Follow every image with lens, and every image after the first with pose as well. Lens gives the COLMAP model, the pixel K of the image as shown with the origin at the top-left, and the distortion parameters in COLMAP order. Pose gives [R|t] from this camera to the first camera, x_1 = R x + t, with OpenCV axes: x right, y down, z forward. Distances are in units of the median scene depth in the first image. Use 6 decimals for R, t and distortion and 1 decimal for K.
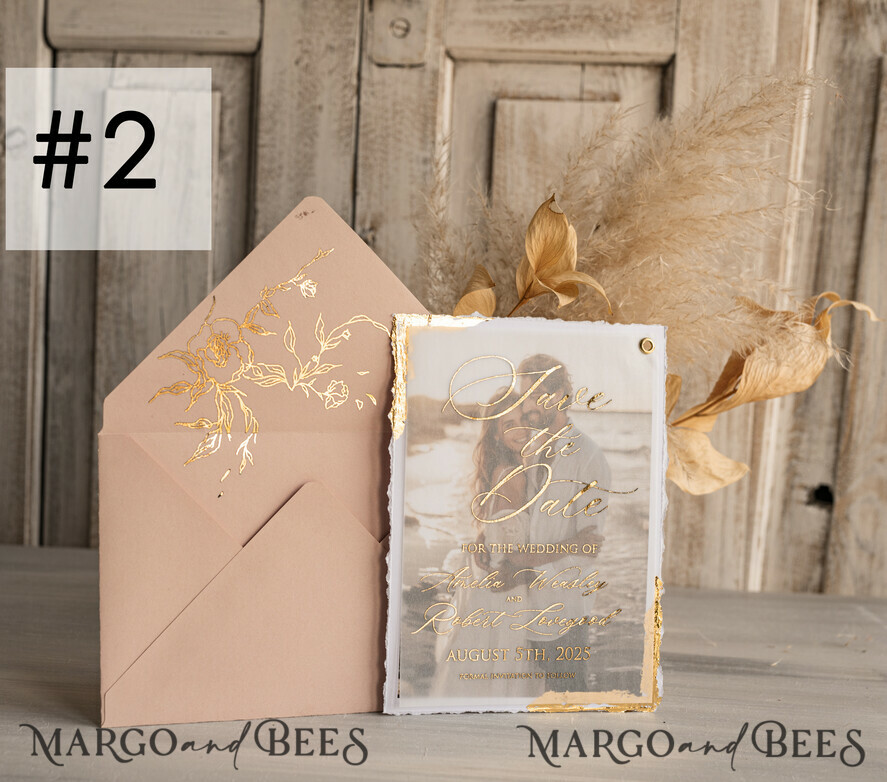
lens RADIAL K [[1810.5, 0, 321.9], [0, 1810.5, 403.0], [0, 0, 1]] dist [-0.007680, 0.044777]
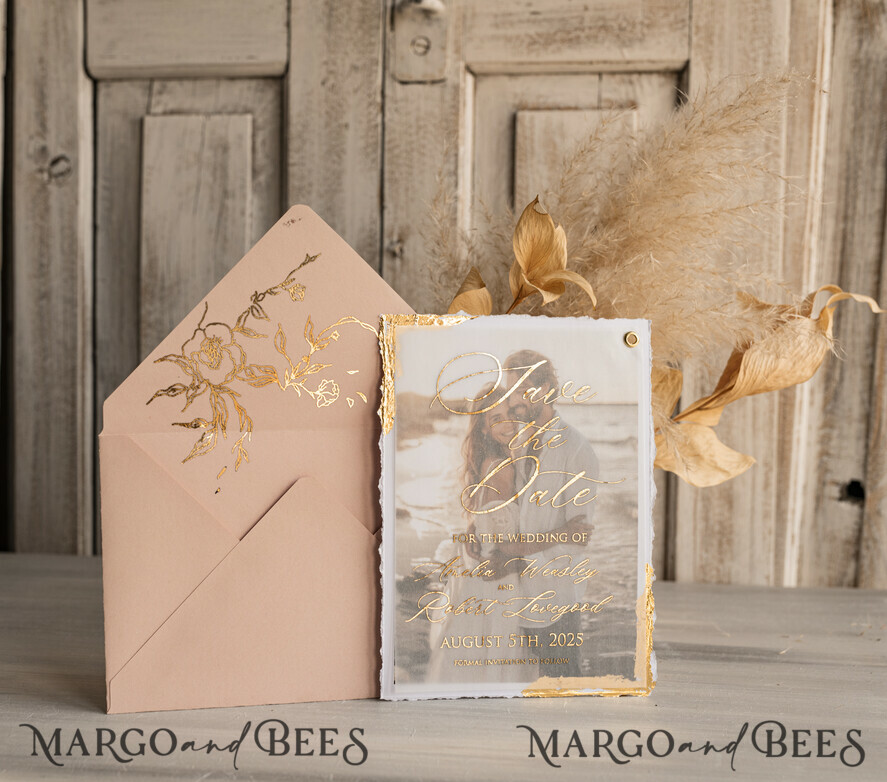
lens RADIAL K [[1810.5, 0, 321.9], [0, 1810.5, 403.0], [0, 0, 1]] dist [-0.007680, 0.044777]
pose [[0.996544, -0.024690, -0.079316, 0.085360], [0.023141, 0.999524, -0.020388, 0.021626], [0.079781, 0.018483, 0.996641, -0.039397]]
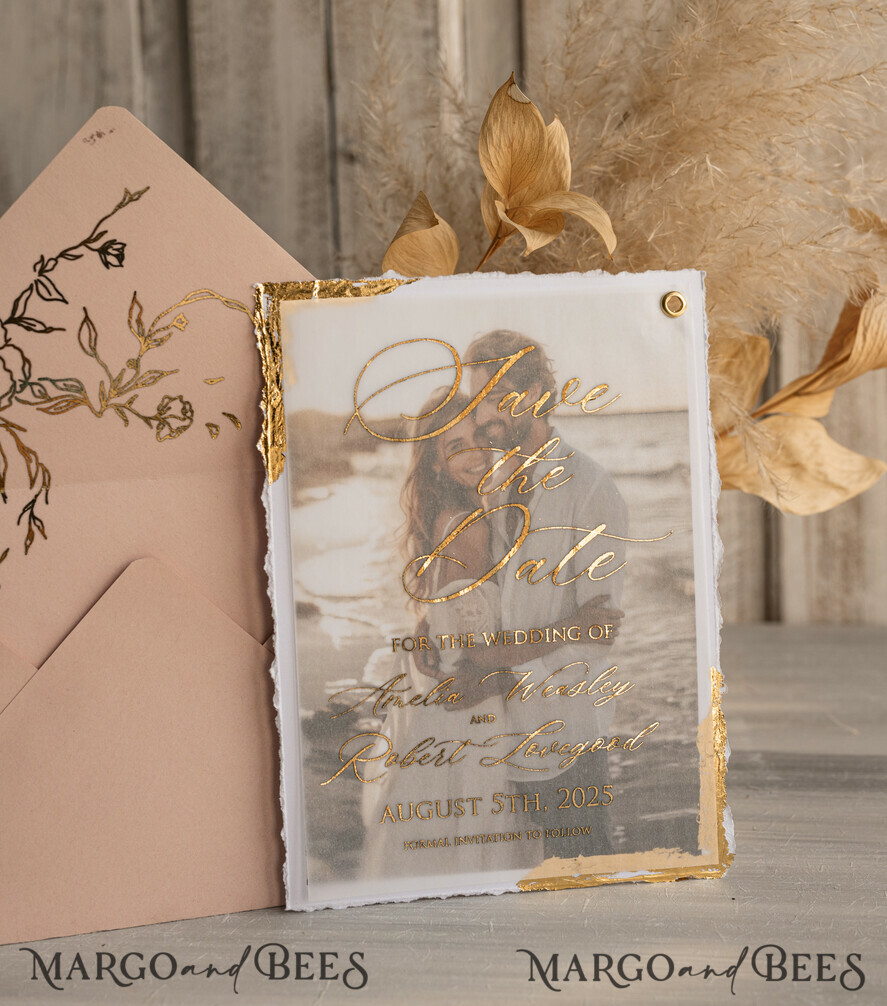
lens RADIAL K [[2060.3, 0, 475.4], [0, 2060.3, 401.7], [0, 0, 1]] dist [-0.010222, -0.032243]
pose [[0.996265, -0.064156, -0.057800, 0.150908], [0.066397, 0.997080, 0.037725, -0.029566], [0.055211, -0.041422, 0.997615, 0.282874]]
